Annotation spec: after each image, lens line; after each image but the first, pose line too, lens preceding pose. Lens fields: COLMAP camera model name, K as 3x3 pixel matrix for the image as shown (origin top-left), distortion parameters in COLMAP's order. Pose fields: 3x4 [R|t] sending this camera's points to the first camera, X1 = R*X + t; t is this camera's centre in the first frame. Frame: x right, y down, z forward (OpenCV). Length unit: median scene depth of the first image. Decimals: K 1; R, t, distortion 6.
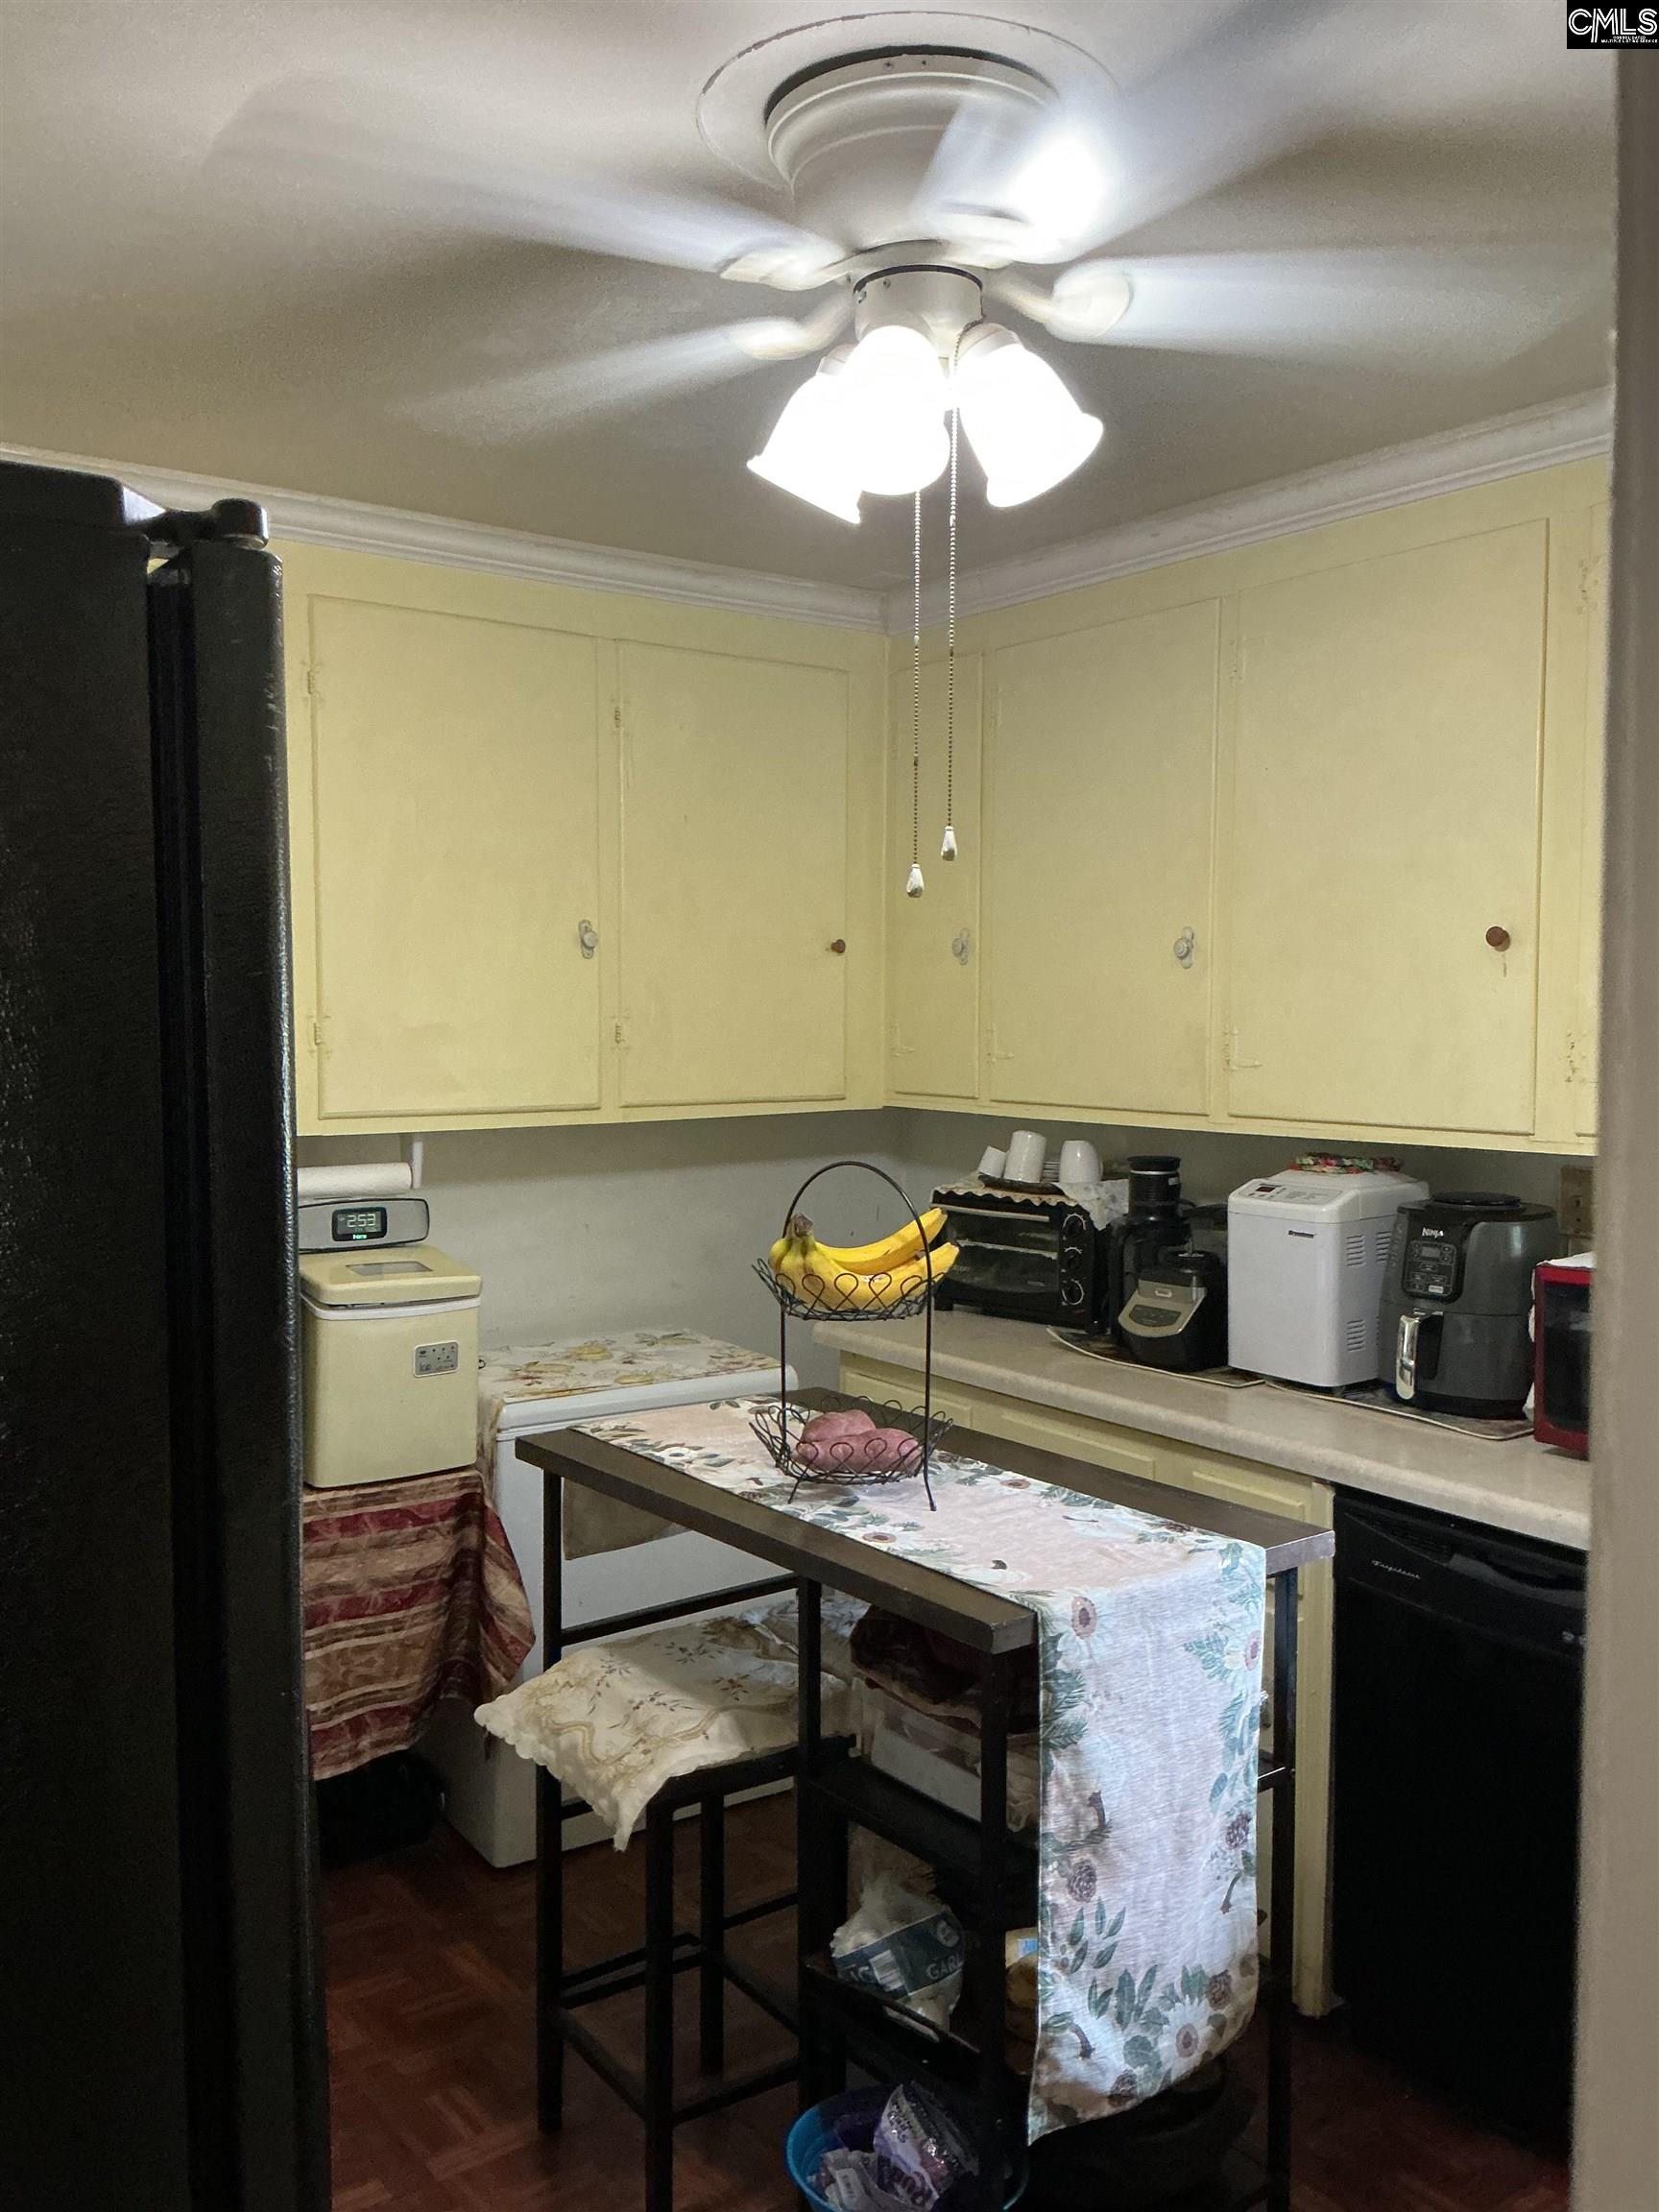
lens RADIAL K [[1845.5, 0, 829.5], [0, 1845.5, 1106.0], [0, 0, 1]] dist [0.134229, -0.268088]
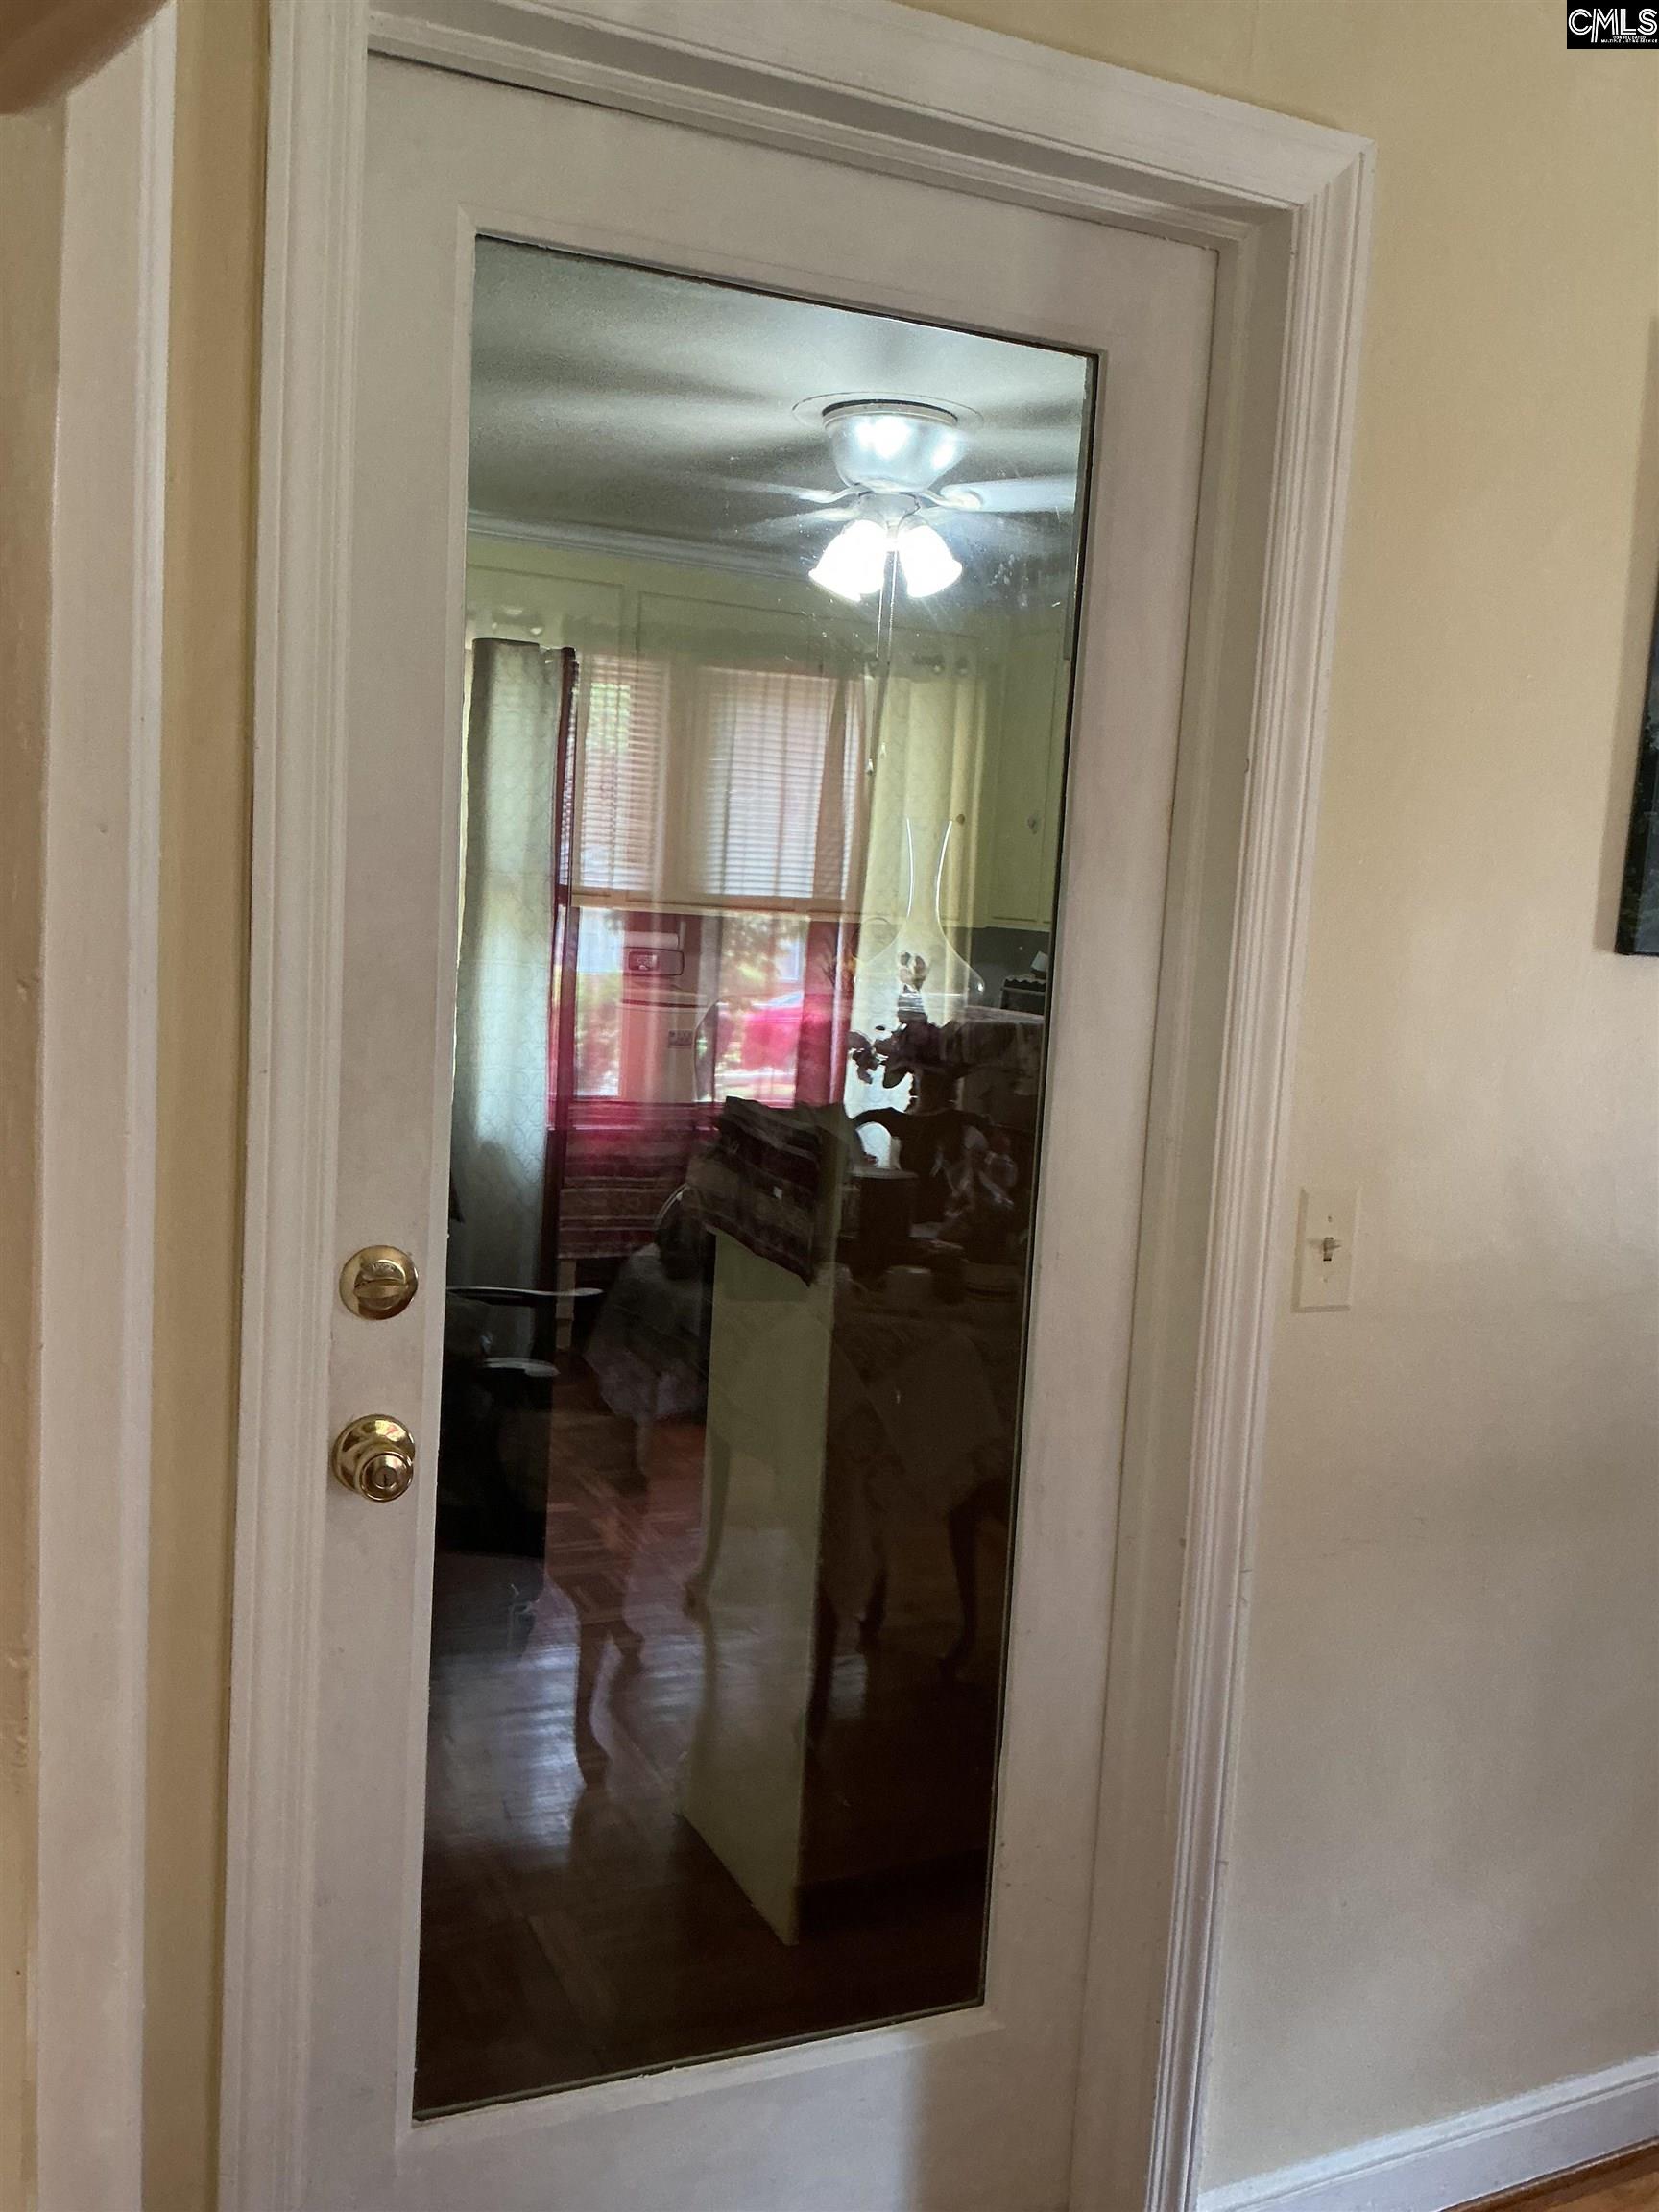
lens RADIAL K [[1845.5, 0, 829.5], [0, 1845.5, 1106.0], [0, 0, 1]] dist [0.134229, -0.268088]
pose [[0.978951, 0.077698, -0.188725, 0.264372], [-0.067736, 0.995976, 0.058685, 0.087154], [0.192525, -0.044667, 0.980275, -0.696386]]
